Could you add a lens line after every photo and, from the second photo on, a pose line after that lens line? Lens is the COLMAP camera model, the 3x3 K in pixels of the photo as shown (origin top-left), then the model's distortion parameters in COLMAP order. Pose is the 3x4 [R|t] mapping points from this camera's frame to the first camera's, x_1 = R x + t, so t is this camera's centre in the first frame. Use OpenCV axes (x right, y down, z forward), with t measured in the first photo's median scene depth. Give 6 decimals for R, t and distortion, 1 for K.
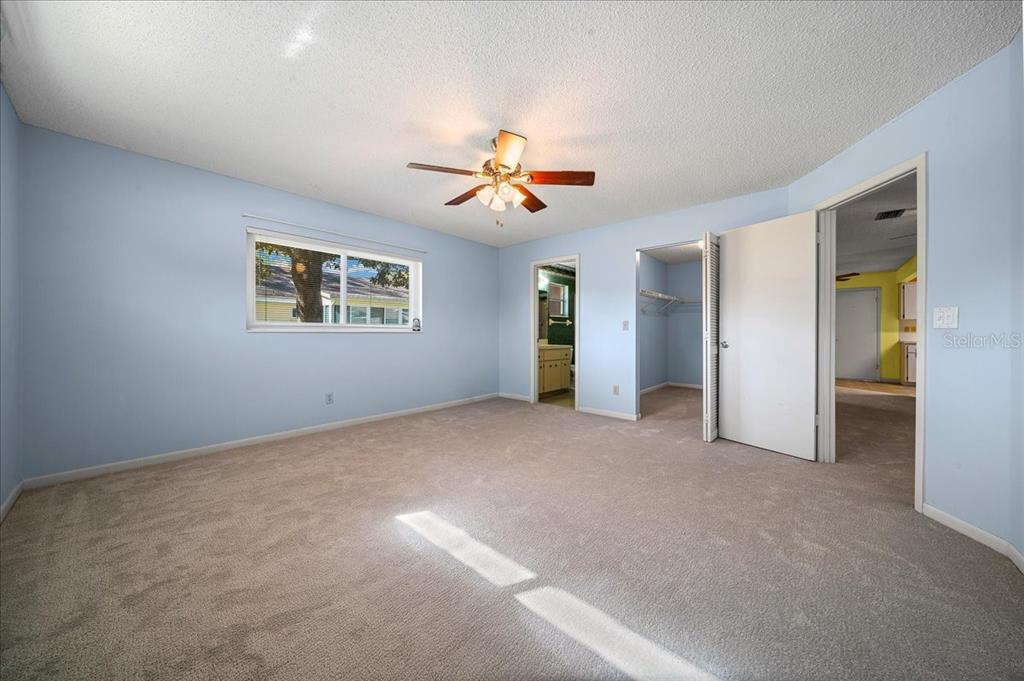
lens RADIAL K [[351.5, 0, 514.6], [0, 351.5, 340.9], [0, 0, 1]] dist [-0.006290, -0.000013]
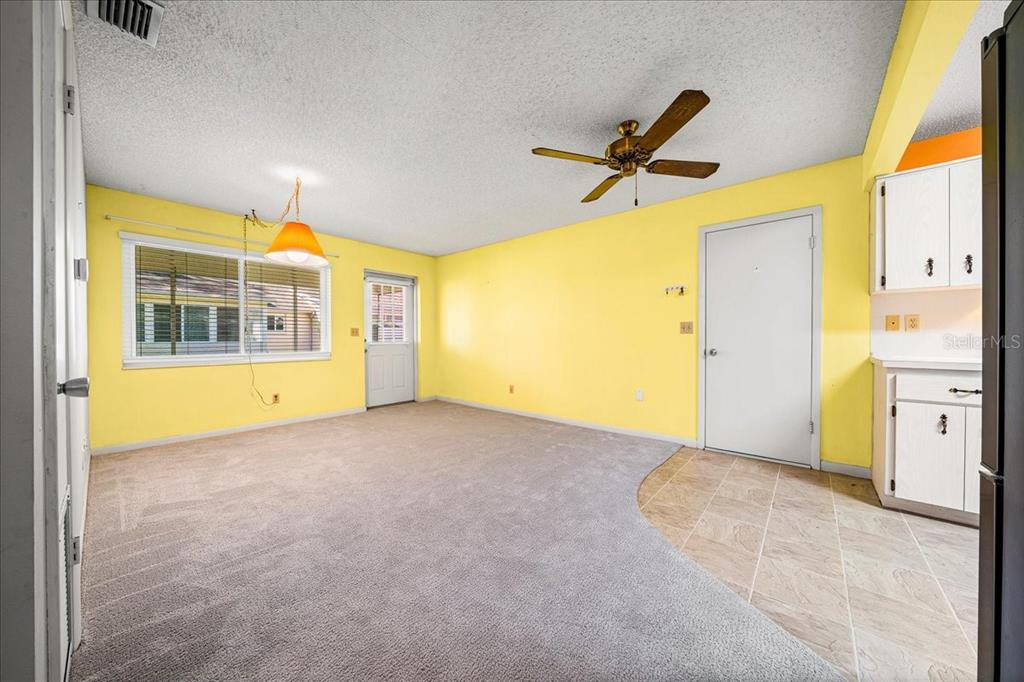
lens RADIAL K [[349.3, 0, 513.3], [0, 349.3, 349.9], [0, 0, 1]] dist [-0.006830, 0.000027]
pose [[0.999905, -0.004848, 0.012921, 0.735111], [0.004712, 0.999933, 0.010544, -0.012734], [-0.012971, -0.010482, 0.999861, 0.653066]]
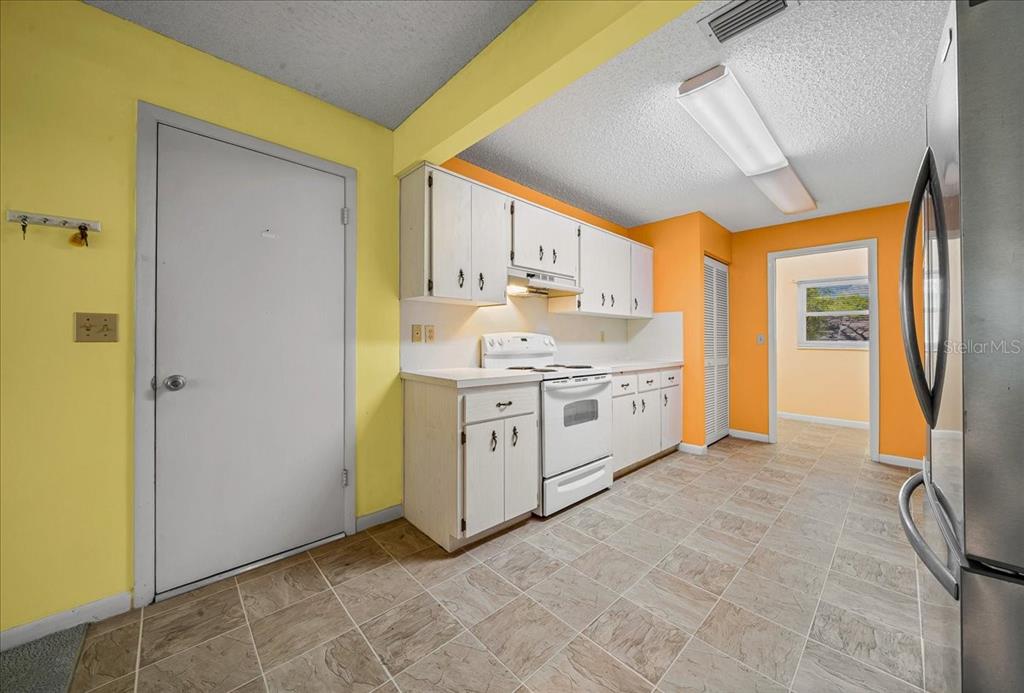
lens RADIAL K [[365.5, 0, 512.2], [0, 365.5, 335.5], [0, 0, 1]] dist [-0.000844, -0.000141]
pose [[0.093618, 0.009637, 0.995561, 0.794149], [0.013124, 0.999854, -0.010913, -0.026589], [-0.995522, 0.014087, 0.093478, 0.865091]]
